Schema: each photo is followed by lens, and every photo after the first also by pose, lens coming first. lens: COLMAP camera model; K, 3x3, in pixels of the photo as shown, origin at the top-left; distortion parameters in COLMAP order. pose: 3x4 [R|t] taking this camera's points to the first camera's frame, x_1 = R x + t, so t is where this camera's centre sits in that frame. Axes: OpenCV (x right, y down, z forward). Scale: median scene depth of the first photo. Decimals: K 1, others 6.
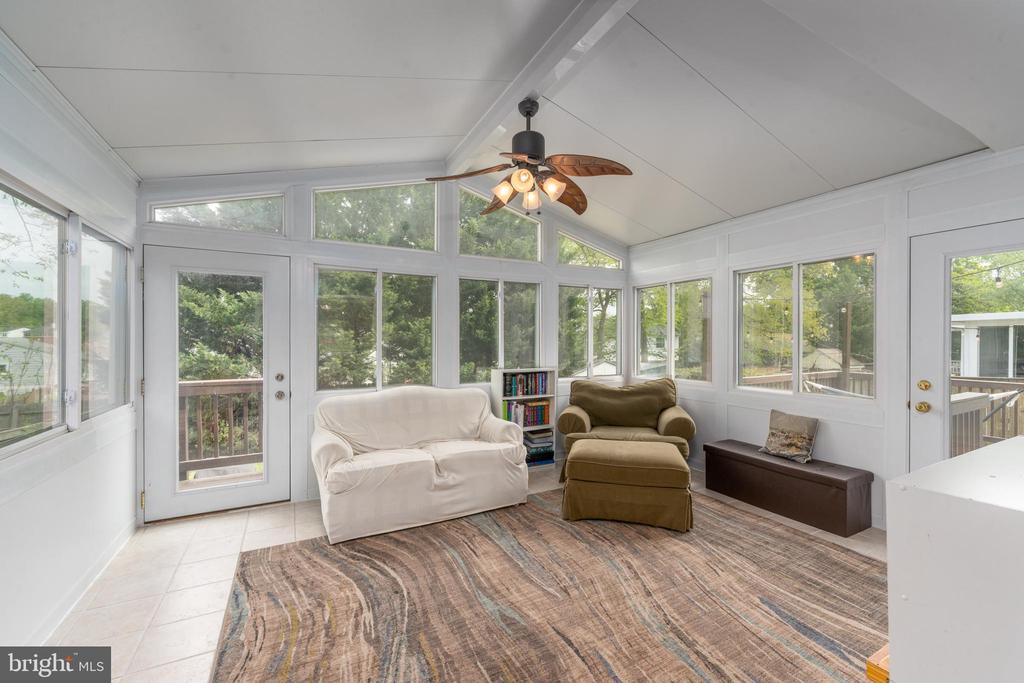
lens RADIAL K [[414.7, 0, 513.9], [0, 414.7, 337.8], [0, 0, 1]] dist [-0.000002, 0.000130]
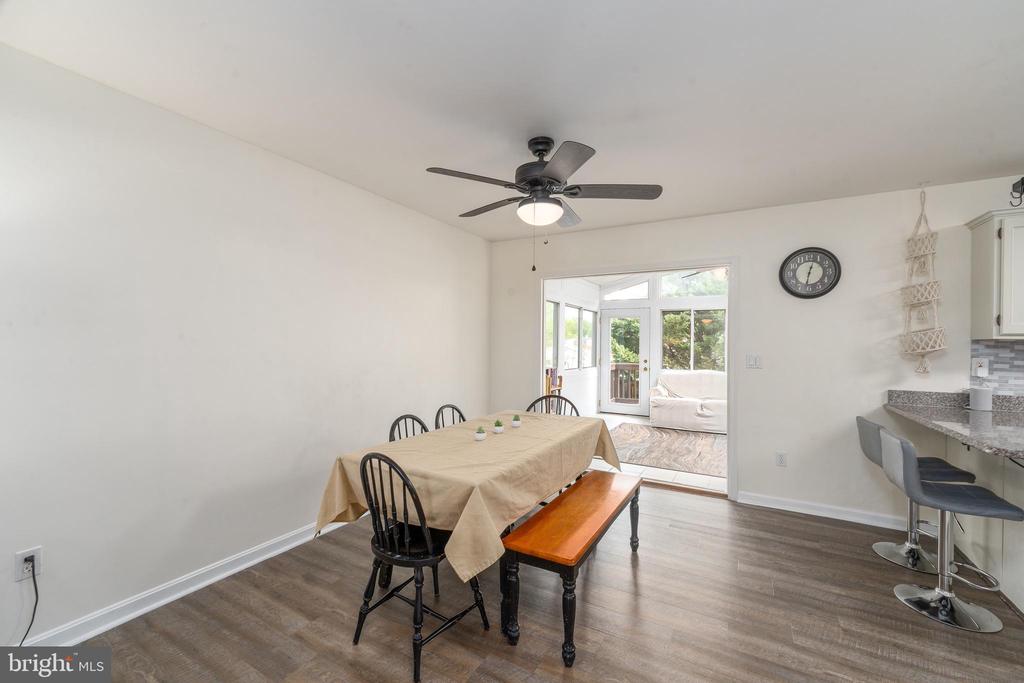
lens RADIAL K [[414.7, 0, 514.3], [0, 414.7, 343.3], [0, 0, 1]] dist [-0.000002, 0.000130]
pose [[0.541126, 0.005202, -0.840926, 1.051870], [-0.010448, 0.999945, -0.000537, 0.007734], [0.840877, 0.009077, 0.541151, -0.916037]]
